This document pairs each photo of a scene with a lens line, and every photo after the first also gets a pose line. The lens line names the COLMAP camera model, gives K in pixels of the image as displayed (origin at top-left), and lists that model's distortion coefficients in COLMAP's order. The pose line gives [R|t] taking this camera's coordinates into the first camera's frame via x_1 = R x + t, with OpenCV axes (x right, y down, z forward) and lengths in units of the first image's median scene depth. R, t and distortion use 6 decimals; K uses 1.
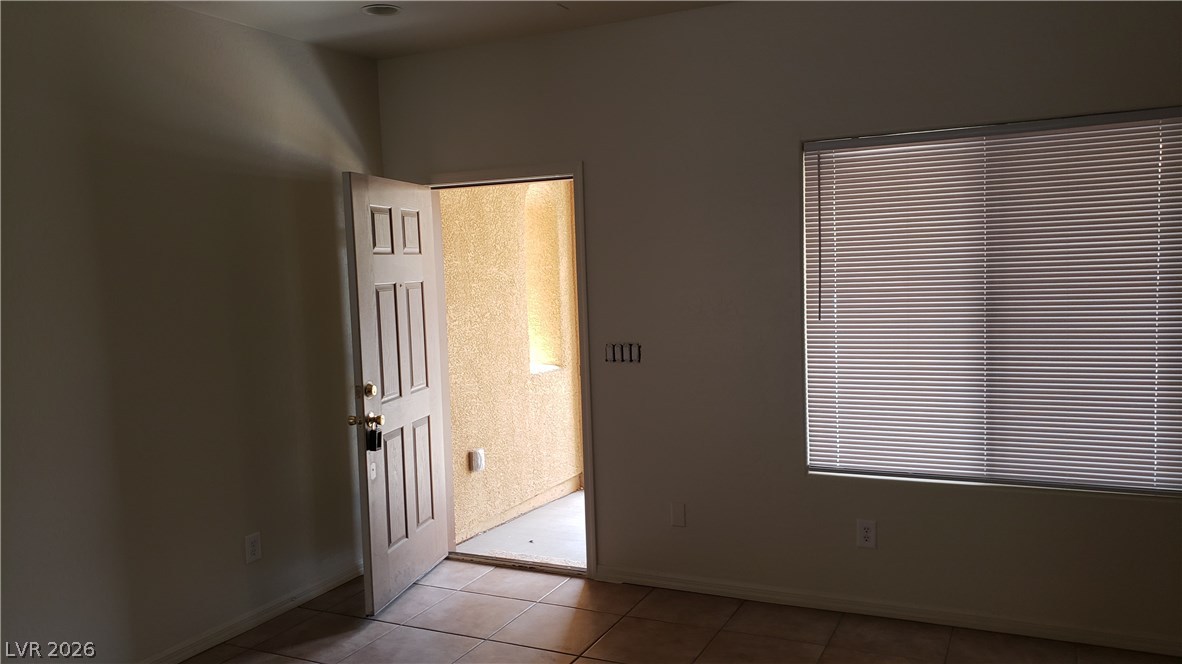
lens RADIAL K [[881.5, 0, 591.0], [0, 881.5, 332.0], [0, 0, 1]] dist [0.053706, -0.215080]
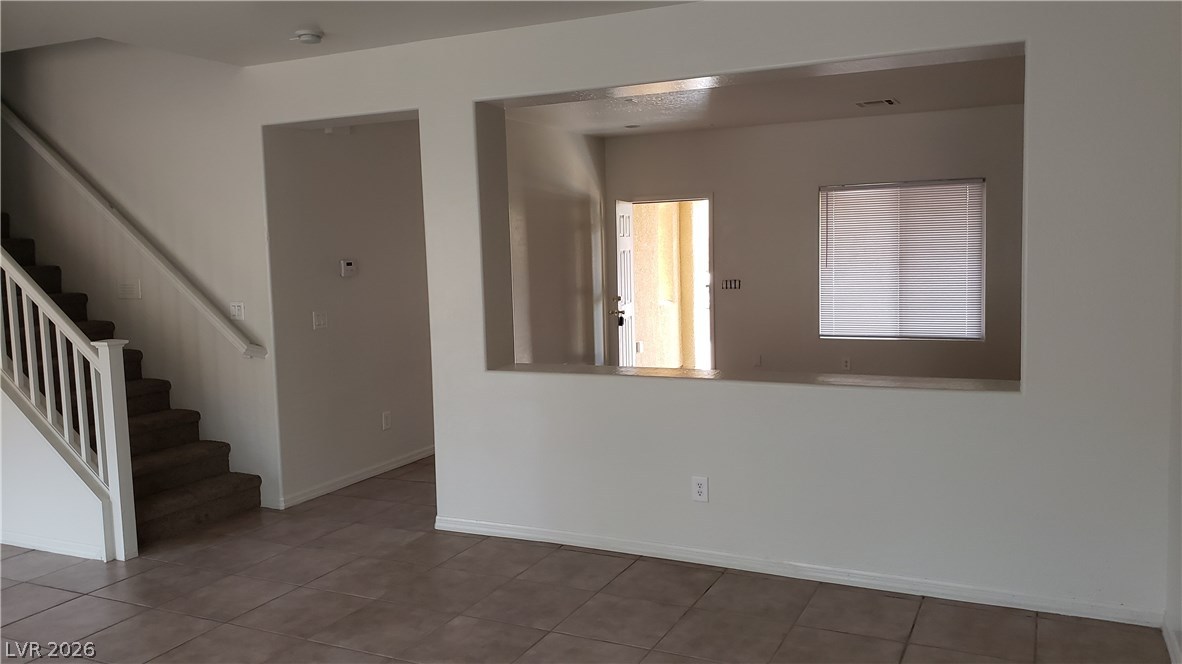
lens RADIAL K [[900.4, 0, 605.7], [0, 900.4, 328.0], [0, 0, 1]] dist [0.128304, -0.240561]
pose [[0.999664, 0.008186, 0.024614, -0.317925], [-0.008604, 0.999820, 0.016935, 0.094832], [-0.024471, -0.017141, 0.999554, -1.152286]]
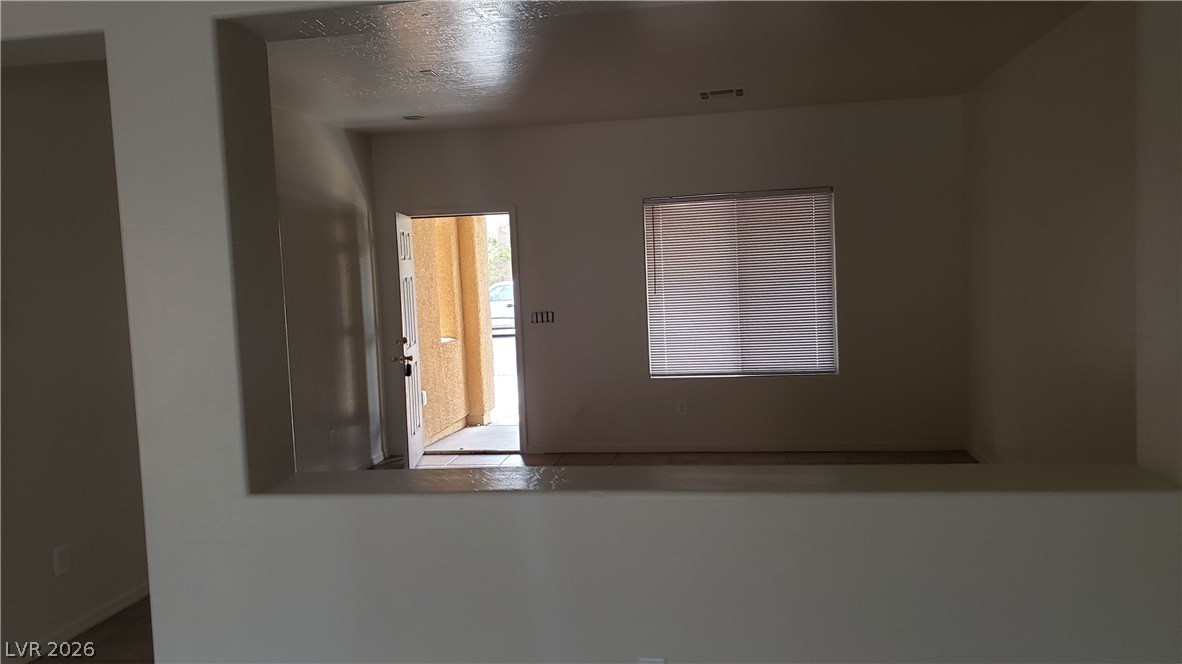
lens RADIAL K [[900.4, 0, 605.7], [0, 900.4, 328.0], [0, 0, 1]] dist [0.128304, -0.240561]
pose [[0.948652, -0.026240, 0.315230, -0.402975], [0.030392, 0.999504, -0.008262, 0.063622], [-0.314857, 0.017419, 0.948979, -0.700744]]
